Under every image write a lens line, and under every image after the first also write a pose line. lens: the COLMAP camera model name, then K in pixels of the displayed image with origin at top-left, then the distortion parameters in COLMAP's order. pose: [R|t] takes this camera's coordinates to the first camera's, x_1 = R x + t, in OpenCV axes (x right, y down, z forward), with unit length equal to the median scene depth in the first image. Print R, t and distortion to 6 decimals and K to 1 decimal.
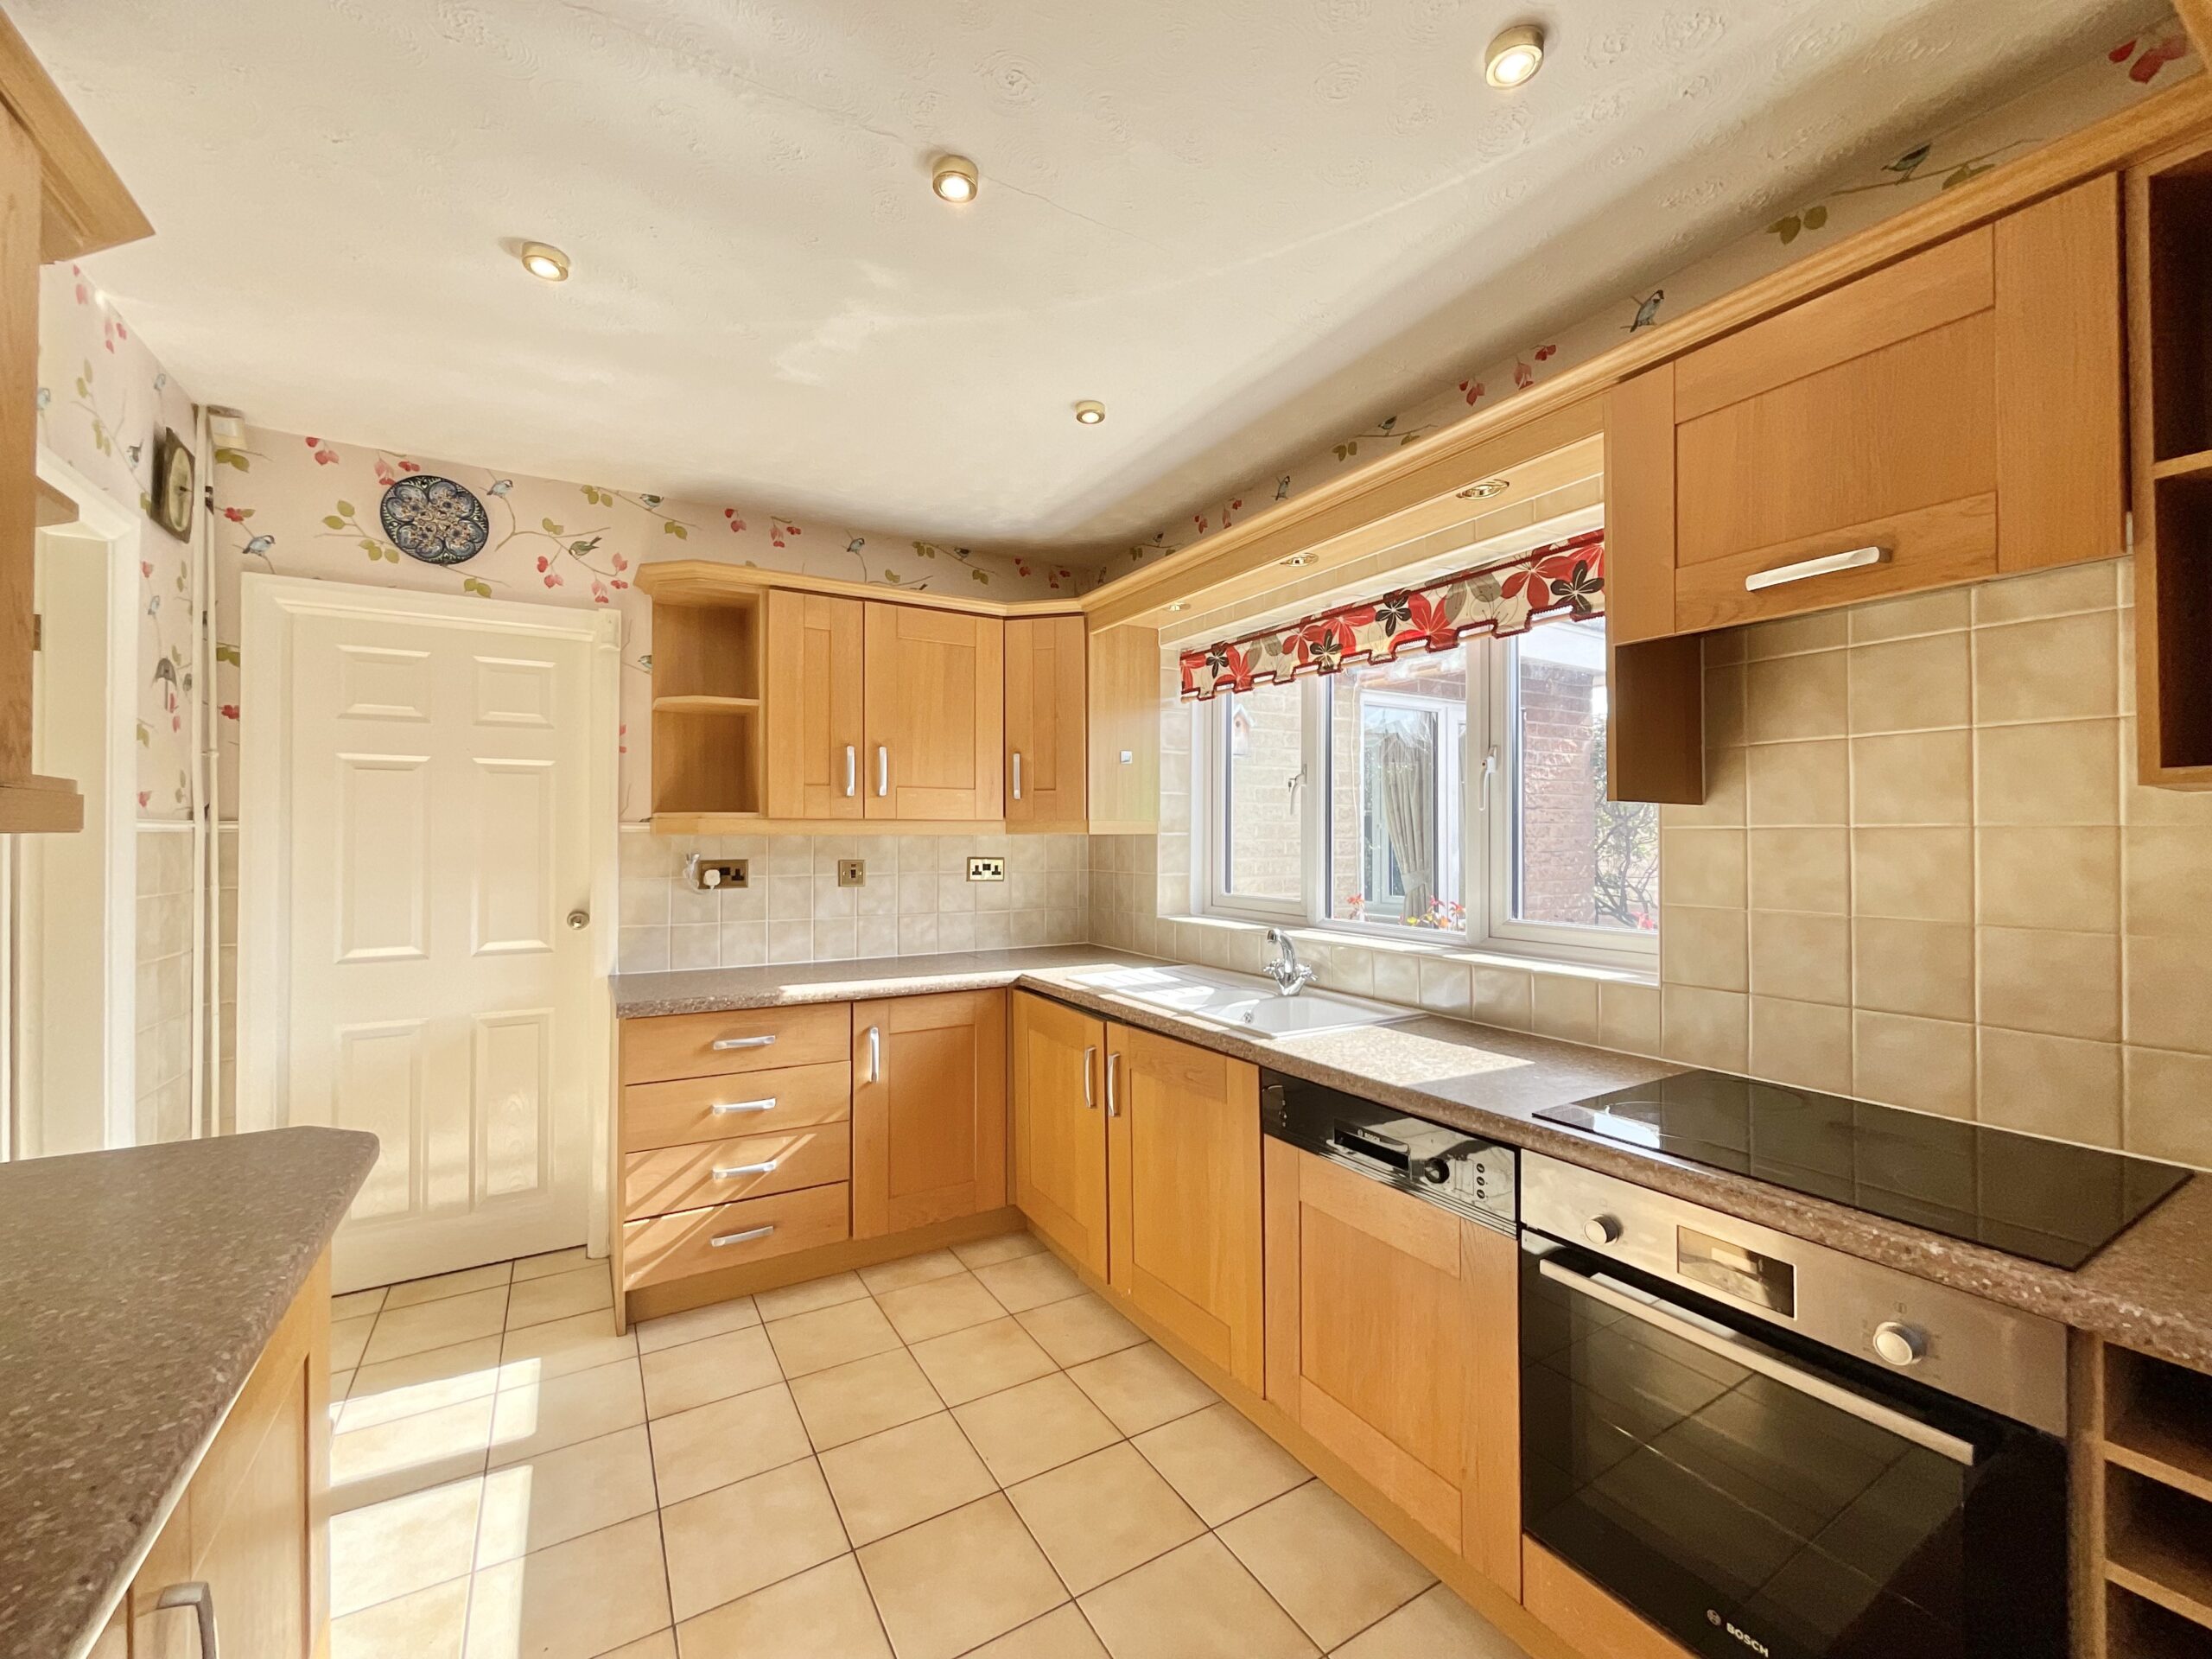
lens RADIAL K [[899.4, 0, 1098.3], [0, 899.4, 825.3], [0, 0, 1]] dist [0.000853, -0.000027]
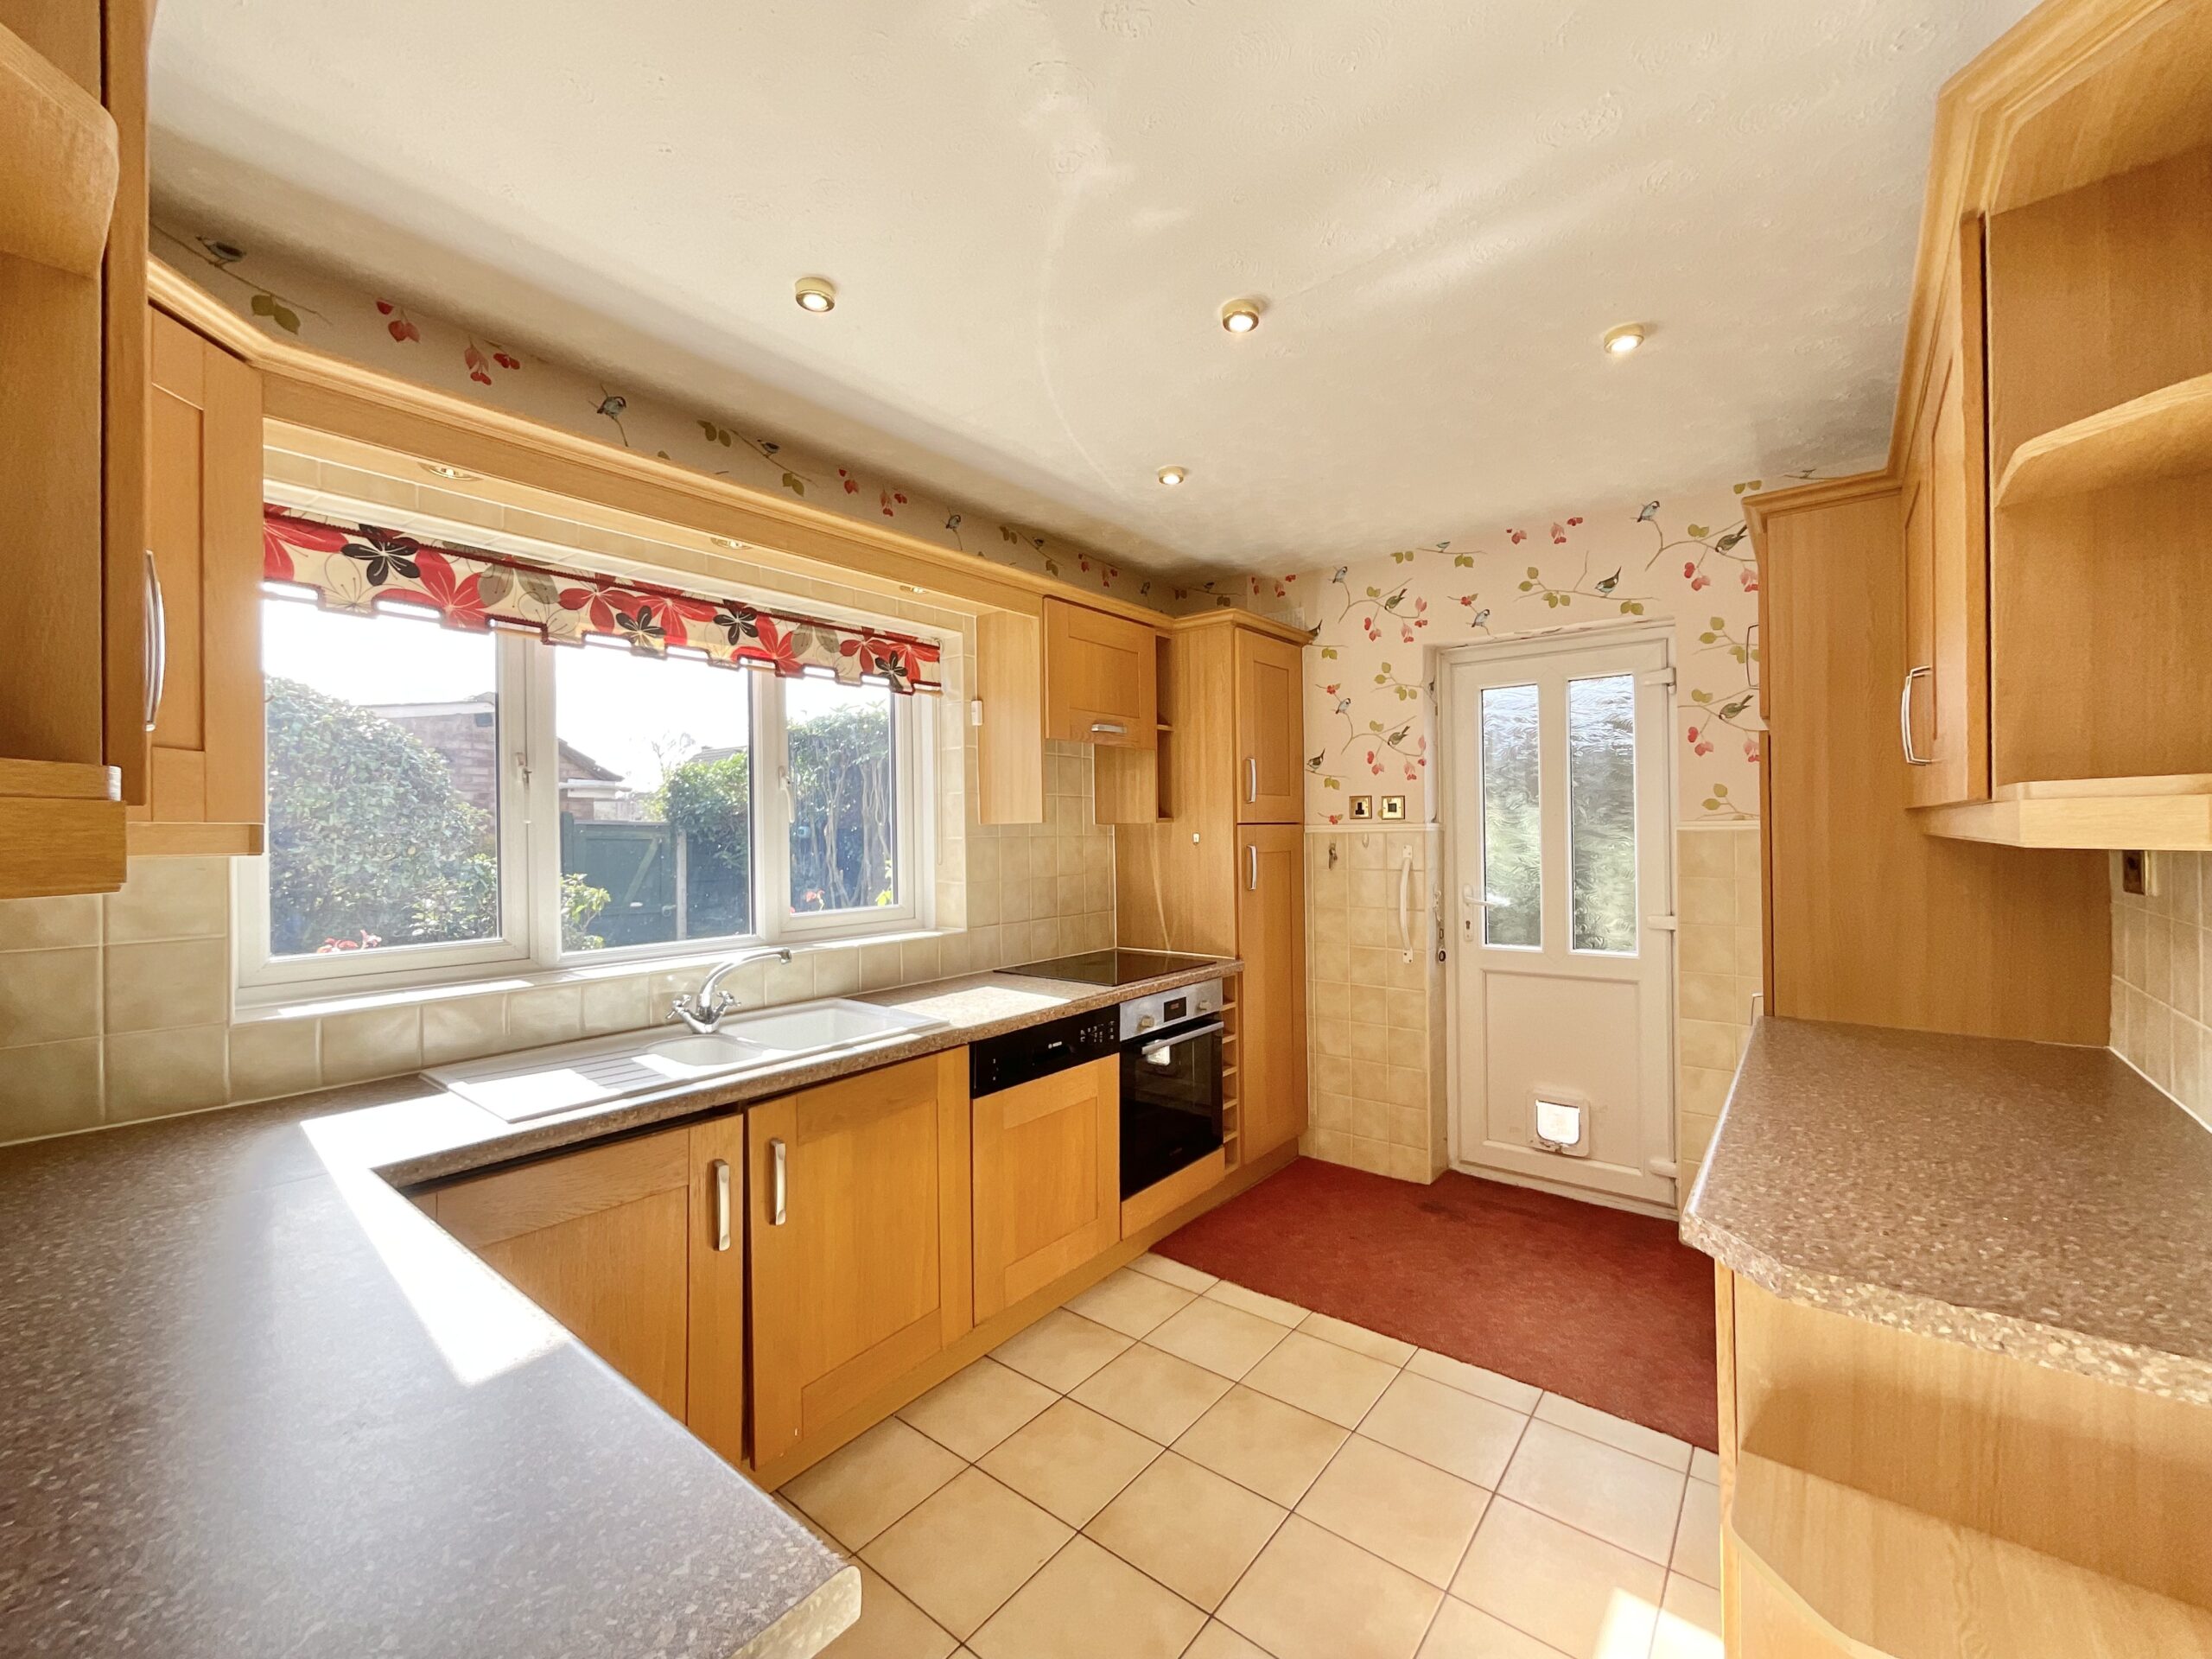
lens RADIAL K [[899.4, 0, 1108.1], [0, 899.4, 822.0], [0, 0, 1]] dist [0.000853, -0.000027]
pose [[-0.356237, 0.011734, 0.934322, -0.722423], [-0.000325, 0.999920, -0.012682, -0.002525], [-0.934396, -0.004822, -0.356204, 0.932129]]
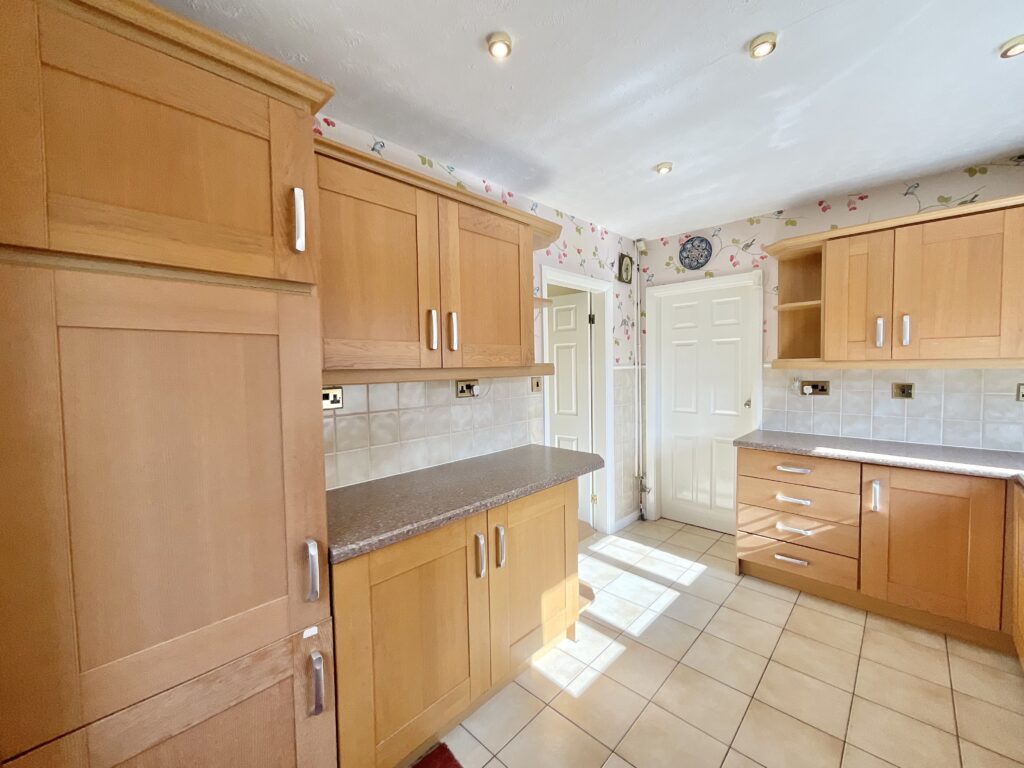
lens RADIAL K [[416.4, 0, 514.1], [0, 416.4, 381.8], [0, 0, 1]] dist [0.000853, -0.000027]
pose [[0.274167, 0.035956, -0.961010, 0.342456], [0.028578, 0.998555, 0.045513, -0.024605], [0.961257, -0.039942, 0.272743, 0.117062]]
